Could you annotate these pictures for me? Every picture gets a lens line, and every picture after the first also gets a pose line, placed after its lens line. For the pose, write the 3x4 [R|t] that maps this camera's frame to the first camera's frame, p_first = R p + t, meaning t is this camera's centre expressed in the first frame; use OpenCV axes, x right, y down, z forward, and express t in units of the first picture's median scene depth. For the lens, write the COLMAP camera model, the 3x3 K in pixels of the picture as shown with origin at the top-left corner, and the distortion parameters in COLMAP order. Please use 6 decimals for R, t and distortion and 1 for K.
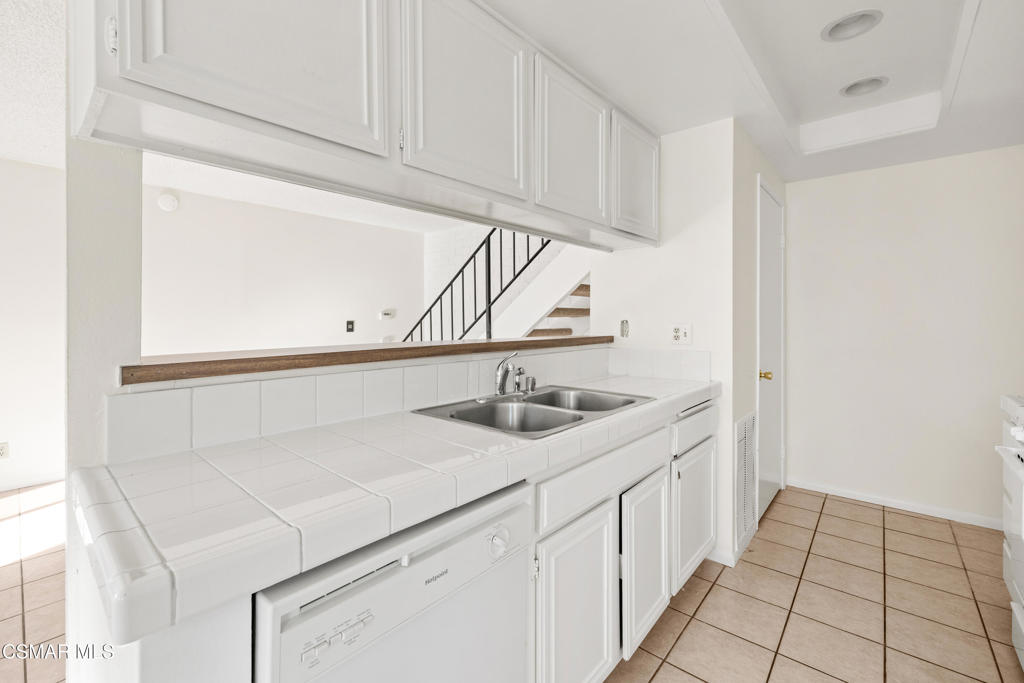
lens RADIAL K [[432.8, 0, 509.8], [0, 432.8, 320.8], [0, 0, 1]] dist [0.001686, 0.000090]
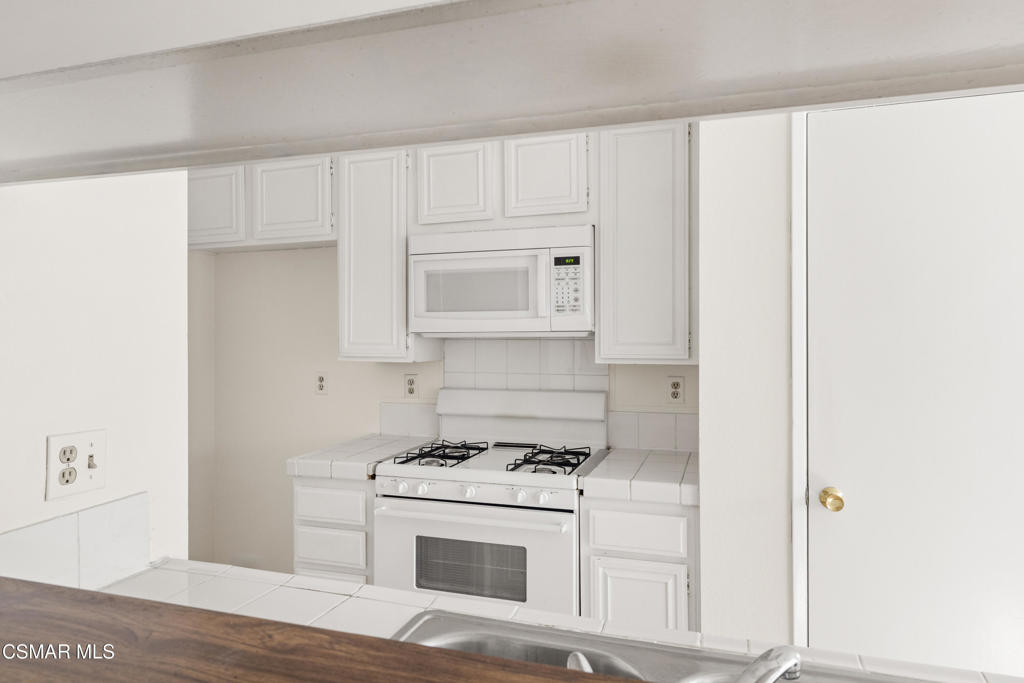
lens RADIAL K [[629.9, 0, 508.4], [0, 629.9, 338.7], [0, 0, 1]] dist [-0.008962, 0.000151]
pose [[-0.381035, -0.002883, 0.924556, -0.194864], [0.008478, 0.999942, 0.006612, -0.068836], [-0.924522, 0.010358, -0.380989, 0.878529]]
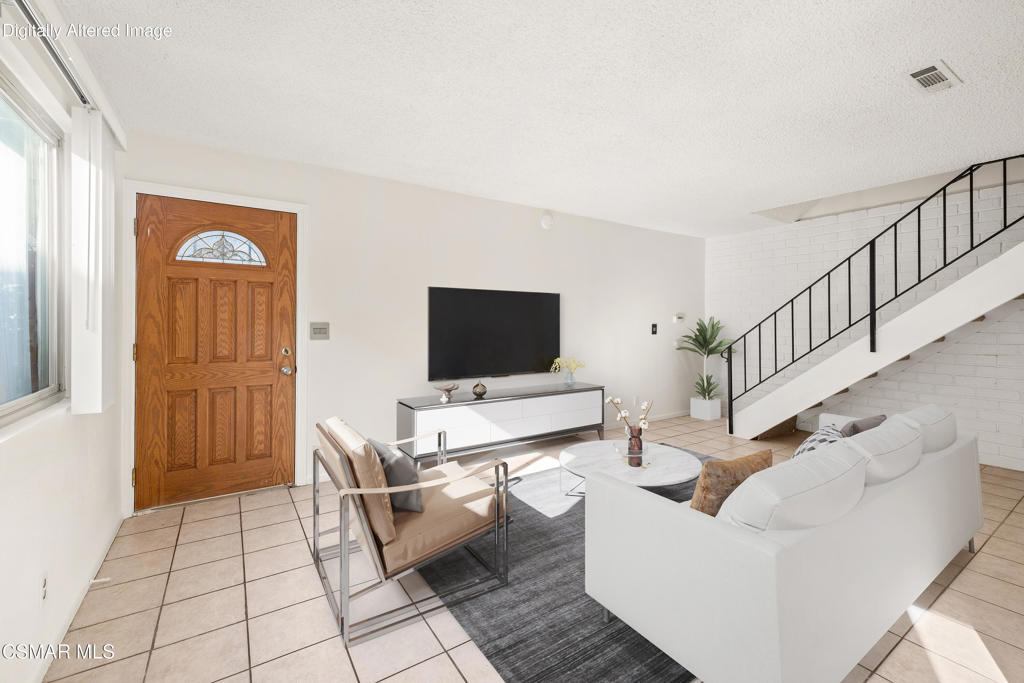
lens RADIAL K [[432.8, 0, 514.3], [0, 432.8, 321.1], [0, 0, 1]] dist [0.001686, 0.000090]
pose [[0.966847, 0.007470, -0.255248, -0.949096], [-0.009053, 0.999946, -0.005028, 0.003291], [0.255197, 0.007172, 0.966862, -0.243691]]
